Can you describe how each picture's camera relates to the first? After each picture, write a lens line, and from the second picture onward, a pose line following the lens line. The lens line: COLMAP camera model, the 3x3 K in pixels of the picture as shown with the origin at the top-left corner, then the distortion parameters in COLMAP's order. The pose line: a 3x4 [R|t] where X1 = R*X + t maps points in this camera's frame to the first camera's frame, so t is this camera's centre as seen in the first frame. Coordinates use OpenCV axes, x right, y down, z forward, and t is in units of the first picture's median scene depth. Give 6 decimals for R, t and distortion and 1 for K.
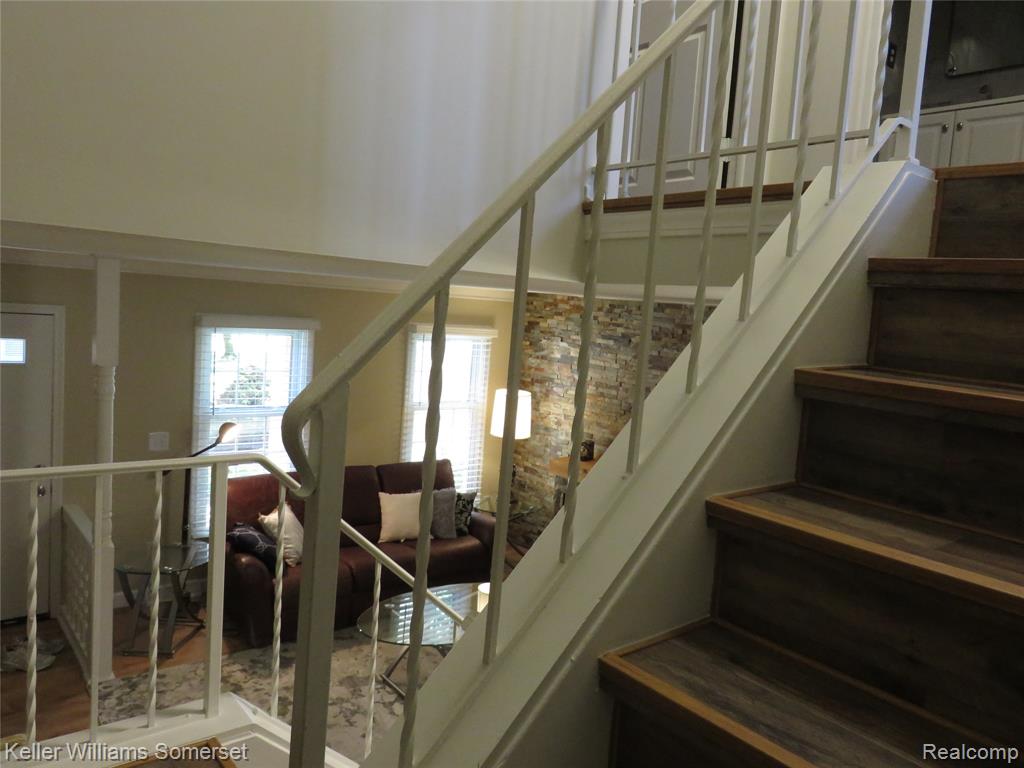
lens RADIAL K [[768.3, 0, 501.2], [0, 768.3, 380.4], [0, 0, 1]] dist [-0.010882, 0.010184]
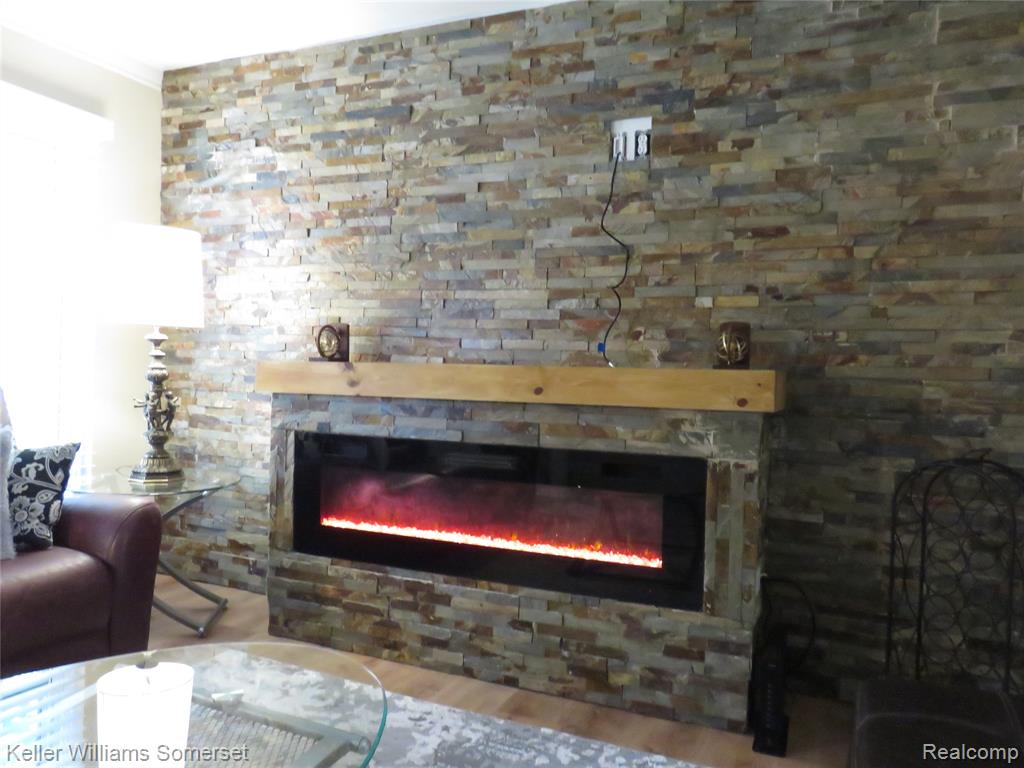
lens RADIAL K [[768.3, 0, 504.5], [0, 768.3, 382.9], [0, 0, 1]] dist [-0.010882, 0.010184]
pose [[0.893007, -0.055351, 0.446626, -0.009116], [0.083285, 0.995592, -0.043139, 0.143572], [-0.442269, 0.075721, 0.893680, 0.521317]]
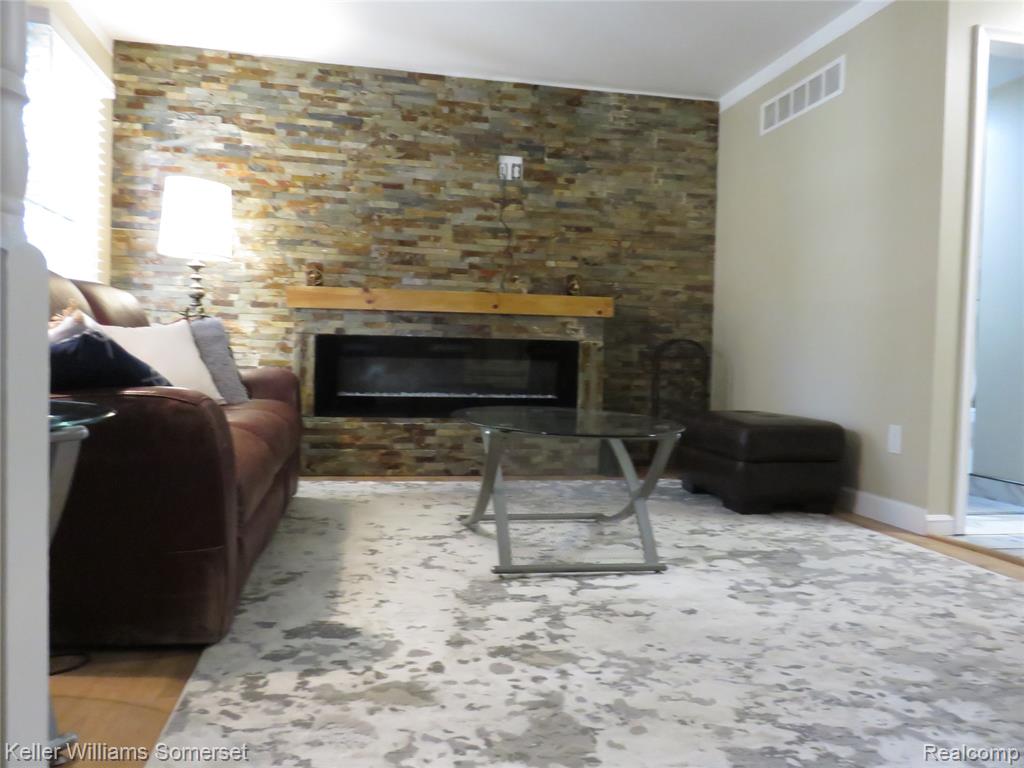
lens RADIAL K [[768.3, 0, 505.7], [0, 768.3, 381.0], [0, 0, 1]] dist [-0.010882, 0.010184]
pose [[0.466793, -0.085699, 0.880204, -0.416836], [0.098444, 0.994143, 0.044585, 0.168062], [-0.878870, 0.065839, 0.472496, 0.525525]]
